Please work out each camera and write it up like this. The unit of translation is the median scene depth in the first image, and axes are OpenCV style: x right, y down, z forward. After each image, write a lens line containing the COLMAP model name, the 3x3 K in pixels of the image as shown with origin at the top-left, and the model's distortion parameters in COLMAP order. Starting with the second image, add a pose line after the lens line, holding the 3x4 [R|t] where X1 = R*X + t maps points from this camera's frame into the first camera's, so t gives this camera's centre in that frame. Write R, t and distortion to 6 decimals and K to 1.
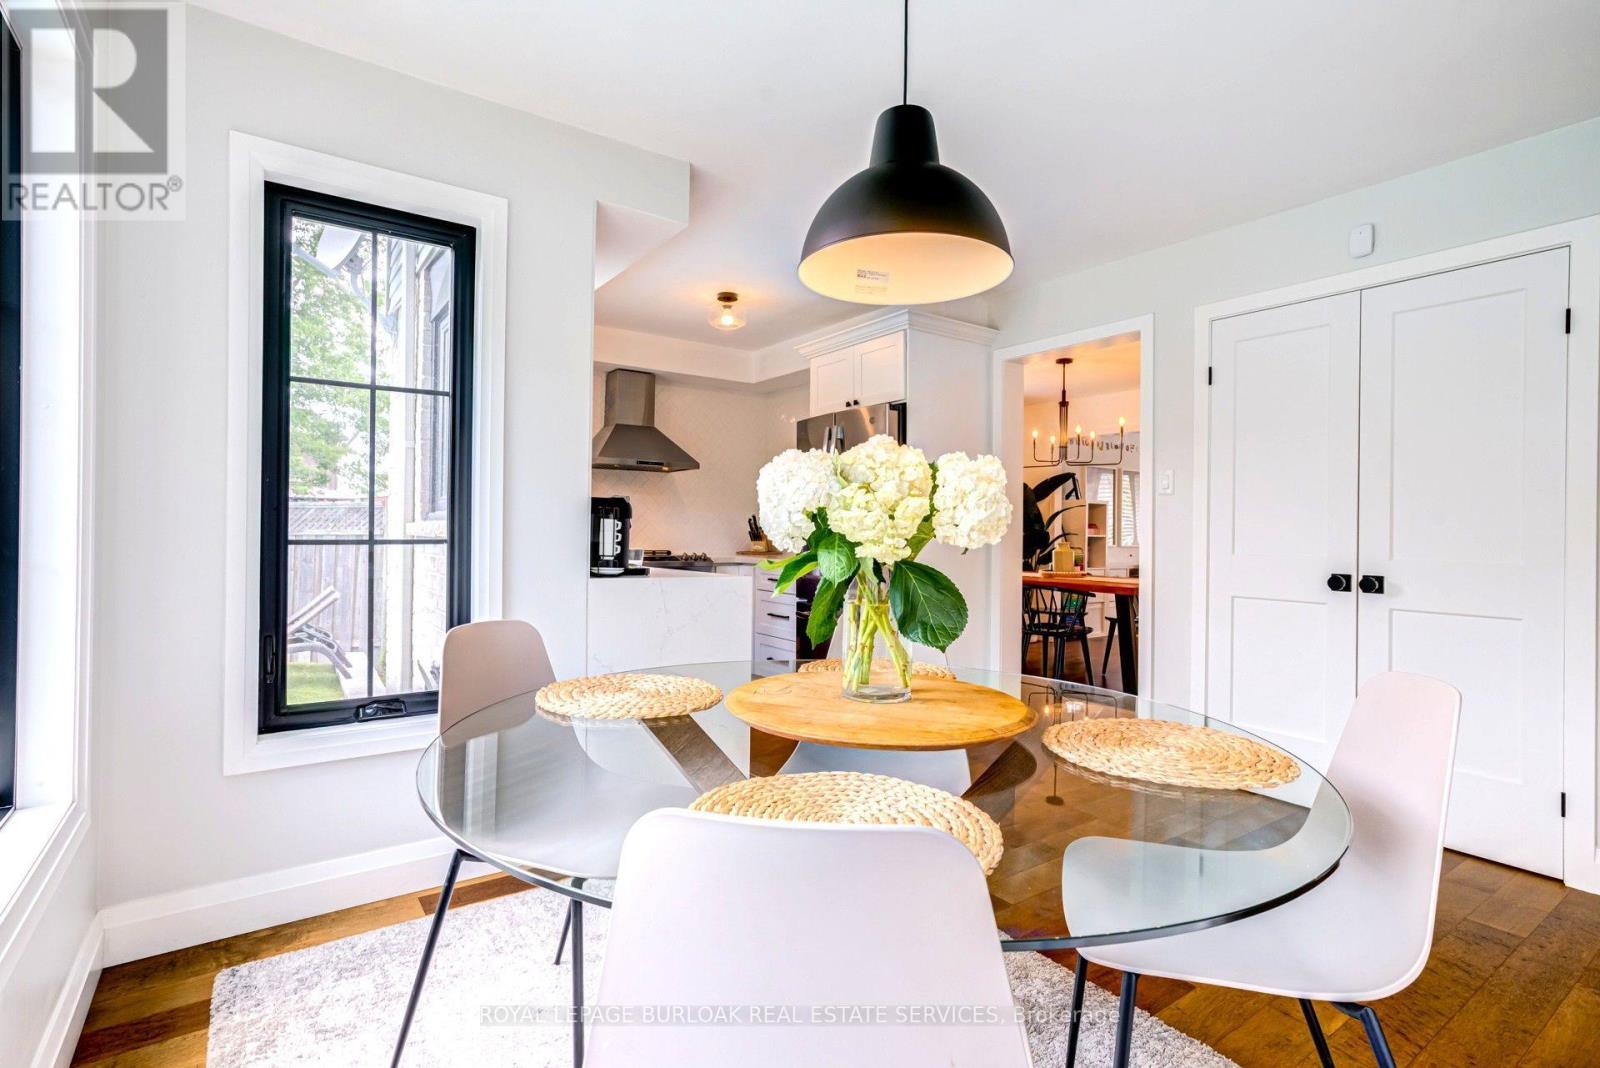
lens RADIAL K [[776.5, 0, 805.0], [0, 776.5, 522.0], [0, 0, 1]] dist [-0.053871, 0.027351]
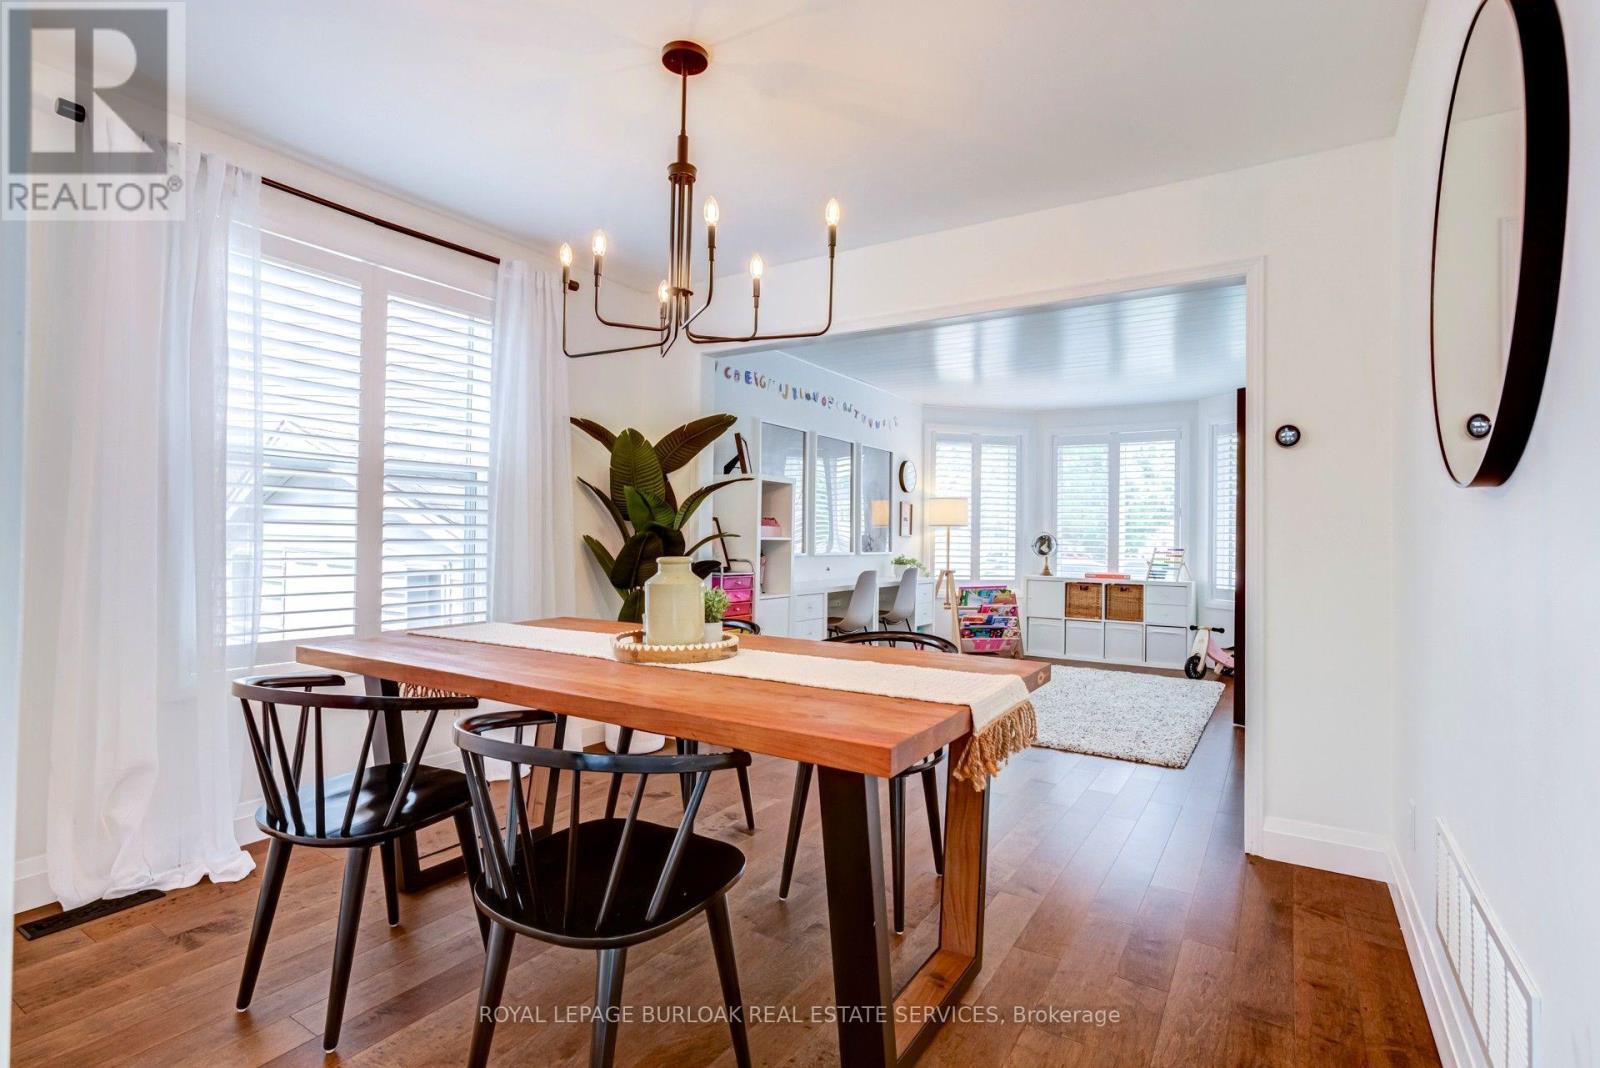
lens RADIAL K [[776.5, 0, 805.0], [0, 776.5, 522.0], [0, 0, 1]] dist [-0.053871, 0.027351]
pose [[0.925342, 0.006265, 0.379083, 0.186053], [-0.004843, 0.999977, -0.004705, 0.008815], [-0.379104, 0.002518, 0.925351, 0.474135]]
